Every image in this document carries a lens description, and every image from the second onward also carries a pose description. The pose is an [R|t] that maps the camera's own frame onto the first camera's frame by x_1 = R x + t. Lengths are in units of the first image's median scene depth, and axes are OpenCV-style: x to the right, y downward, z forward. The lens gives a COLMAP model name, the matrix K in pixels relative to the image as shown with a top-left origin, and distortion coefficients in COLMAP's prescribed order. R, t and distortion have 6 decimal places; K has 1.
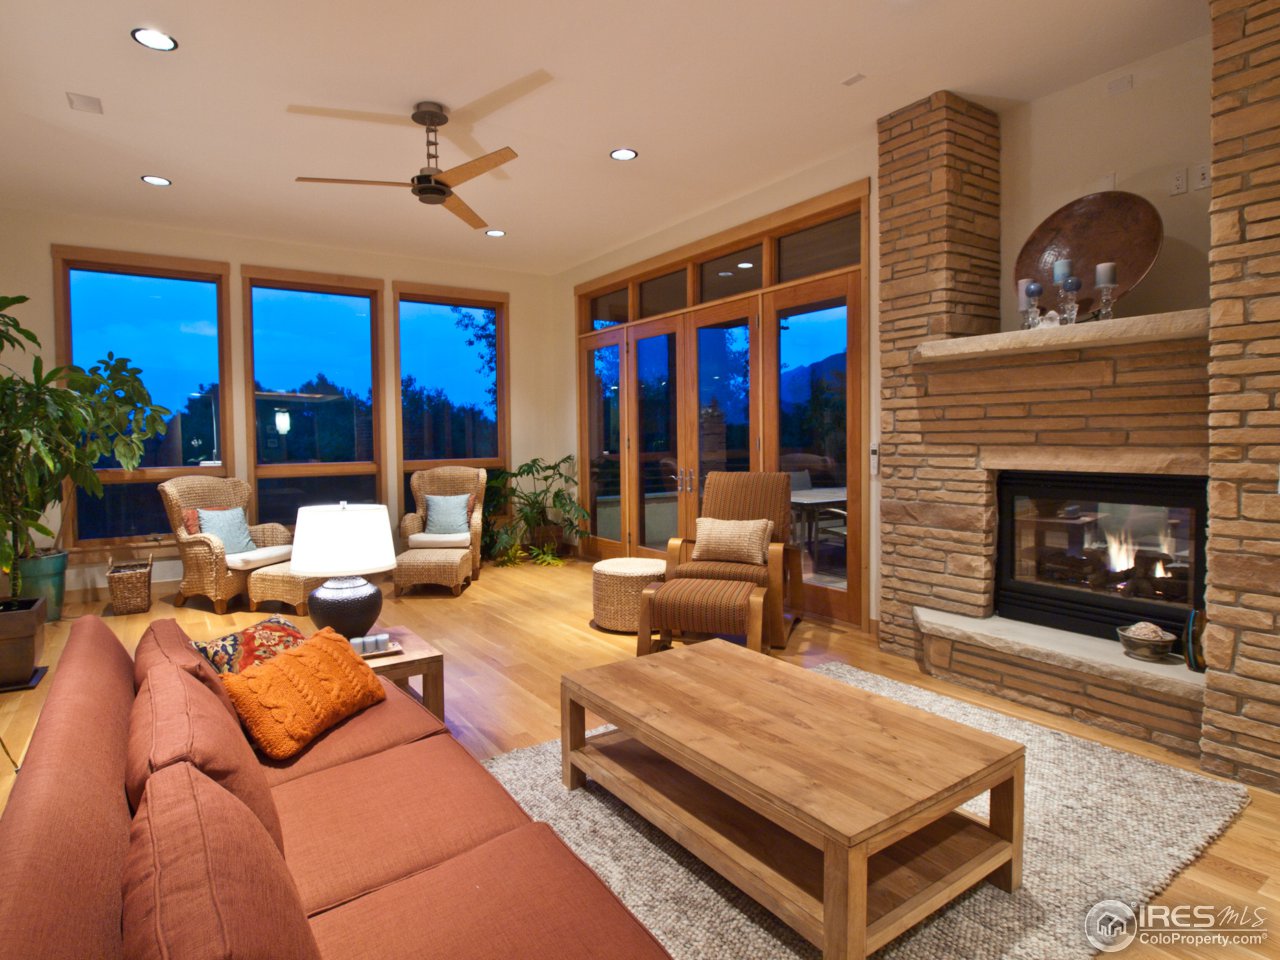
lens RADIAL K [[698.3, 0, 637.8], [0, 698.3, 471.0], [0, 0, 1]] dist [-0.033016, -0.002594]
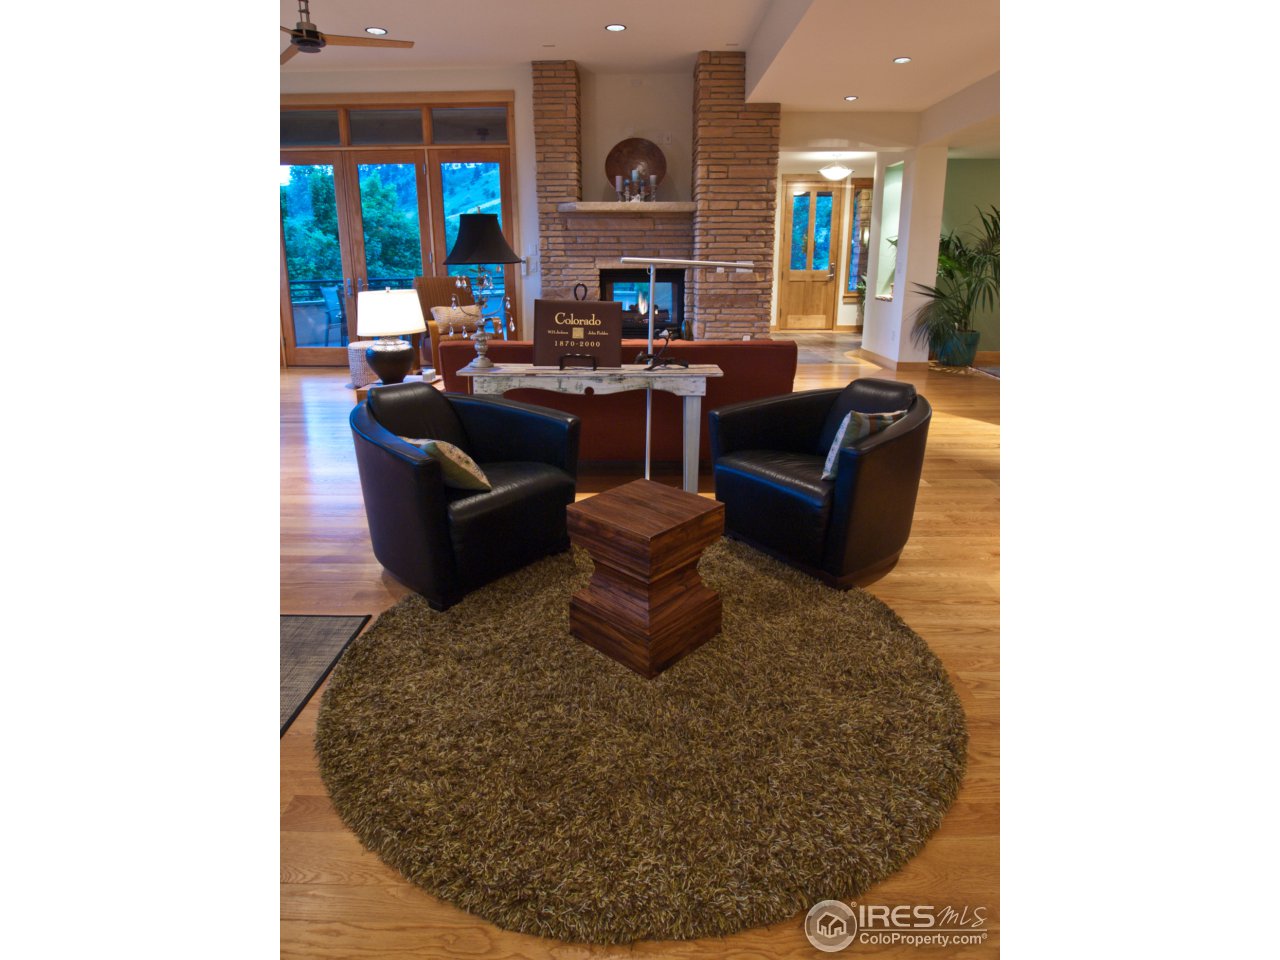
lens RADIAL K [[698.3, 0, 629.7], [0, 698.3, 474.8], [0, 0, 1]] dist [-0.033016, -0.002594]
pose [[0.536156, -0.237075, 0.810143, -1.274364], [0.039390, 0.965731, 0.256537, 0.061596], [-0.843199, -0.105632, 0.527121, -0.242382]]
